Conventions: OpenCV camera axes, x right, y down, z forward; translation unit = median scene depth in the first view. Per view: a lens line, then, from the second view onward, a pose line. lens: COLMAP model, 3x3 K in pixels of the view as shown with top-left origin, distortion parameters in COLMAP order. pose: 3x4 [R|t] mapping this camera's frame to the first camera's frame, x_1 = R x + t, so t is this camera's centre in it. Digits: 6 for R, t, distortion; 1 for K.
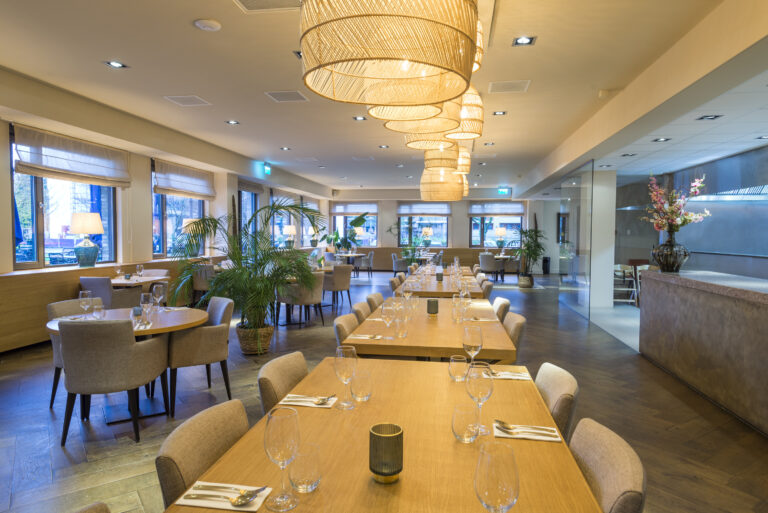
lens RADIAL K [[500.7, 0, 383.2], [0, 500.7, 252.9], [0, 0, 1]] dist [0.040789, -0.019099]
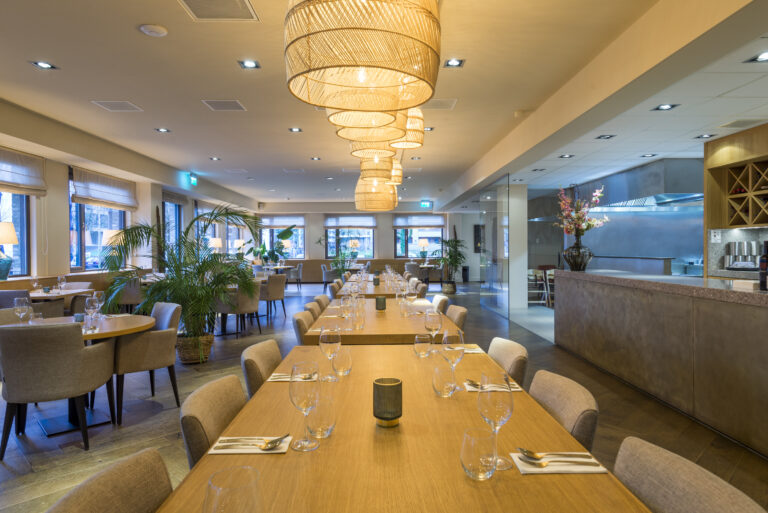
lens RADIAL K [[500.7, 0, 383.8], [0, 500.7, 254.6], [0, 0, 1]] dist [0.040789, -0.019099]
pose [[0.985342, -0.014257, 0.169994, -0.045190], [0.019835, 0.999318, -0.031162, 0.022049], [-0.169434, 0.034077, 0.984952, -0.034353]]
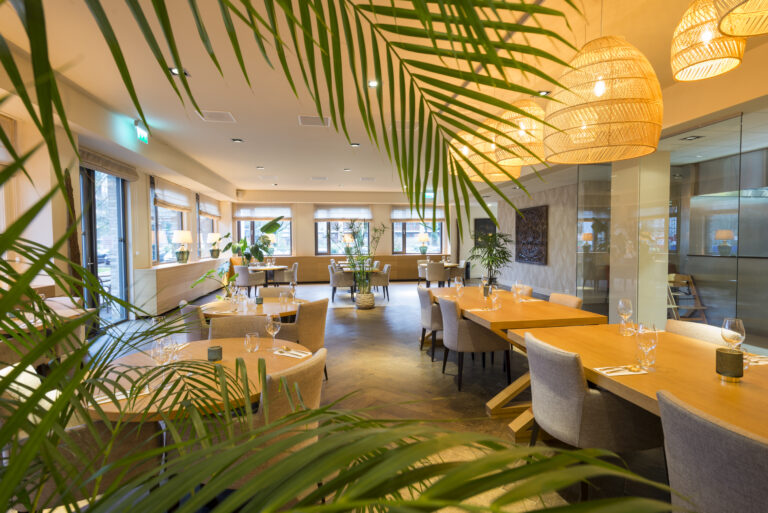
lens RADIAL K [[316.0, 0, 354.4], [0, 316.0, 255.2], [0, 0, 1]] dist [-0.000236, 0.000039]
pose [[0.942996, -0.025104, 0.331856, -0.158379], [0.026501, 0.999649, 0.000318, -0.018803], [-0.331748, 0.008495, 0.943330, 0.739639]]
